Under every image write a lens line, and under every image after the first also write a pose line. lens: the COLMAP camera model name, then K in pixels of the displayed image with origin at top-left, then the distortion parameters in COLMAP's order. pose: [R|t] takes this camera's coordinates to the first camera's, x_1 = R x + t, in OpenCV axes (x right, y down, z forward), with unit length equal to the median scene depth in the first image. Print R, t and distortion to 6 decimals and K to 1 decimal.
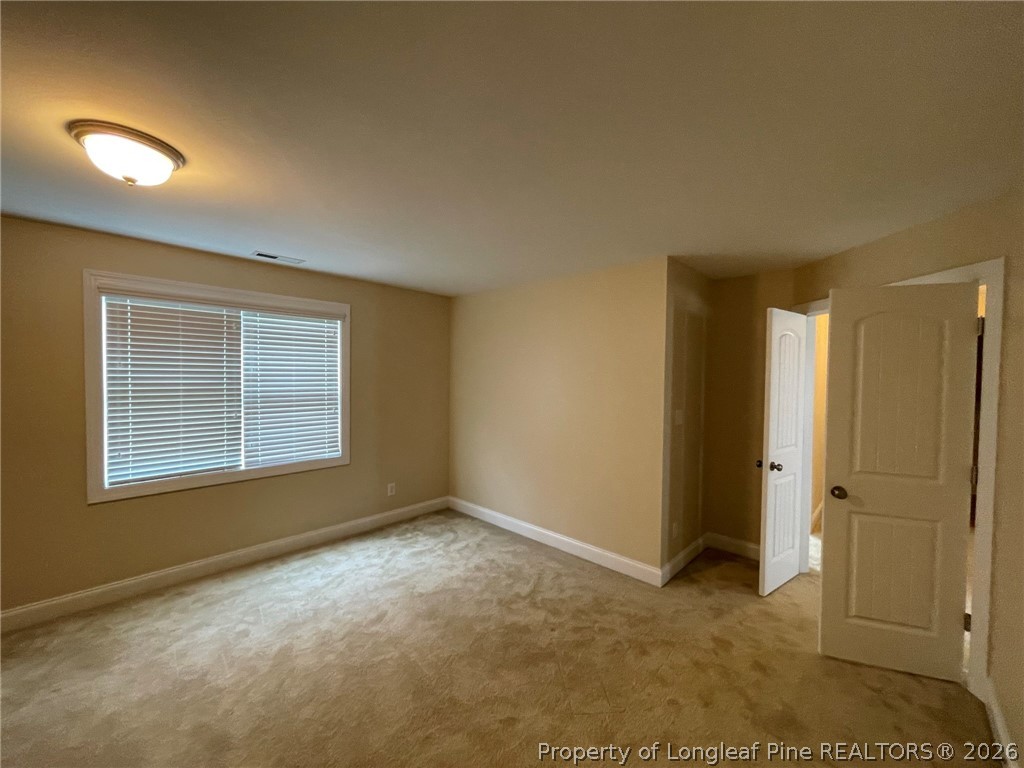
lens RADIAL K [[414.8, 0, 509.5], [0, 414.8, 384.3], [0, 0, 1]] dist [0.001644, 0.000603]
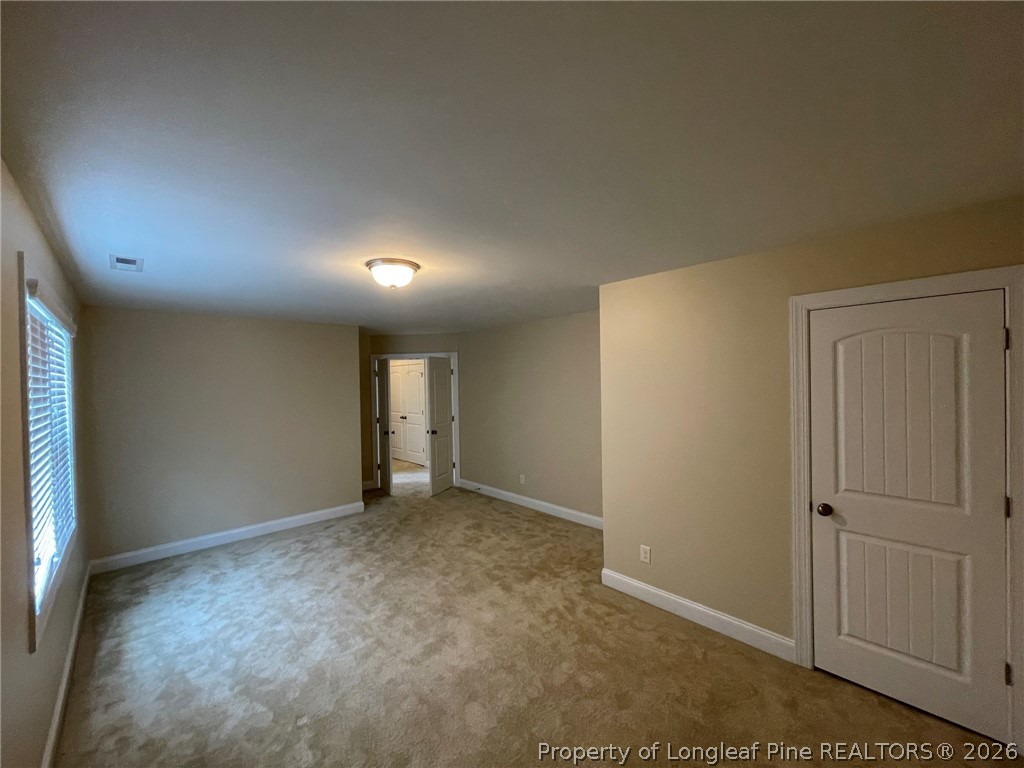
lens RADIAL K [[414.8, 0, 509.5], [0, 414.8, 384.3], [0, 0, 1]] dist [0.001644, 0.000603]
pose [[0.052867, -0.020270, 0.998396, -1.267001], [0.047418, 0.998717, 0.017766, -0.052552], [-0.997475, 0.046403, 0.053761, 0.236202]]
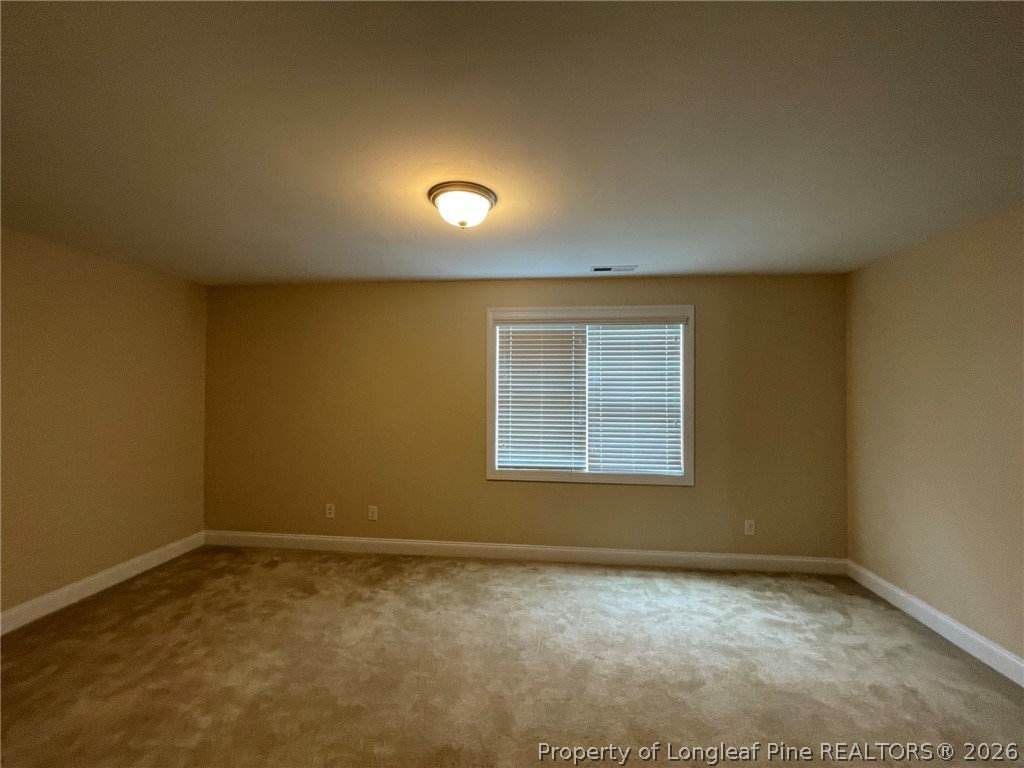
lens RADIAL K [[414.8, 0, 509.5], [0, 414.8, 384.3], [0, 0, 1]] dist [0.001644, 0.000603]
pose [[0.614700, -0.020311, -0.788500, 0.085012], [-0.018336, 0.999030, -0.040028, 0.024391], [0.788548, 0.039063, 0.613731, 0.175972]]
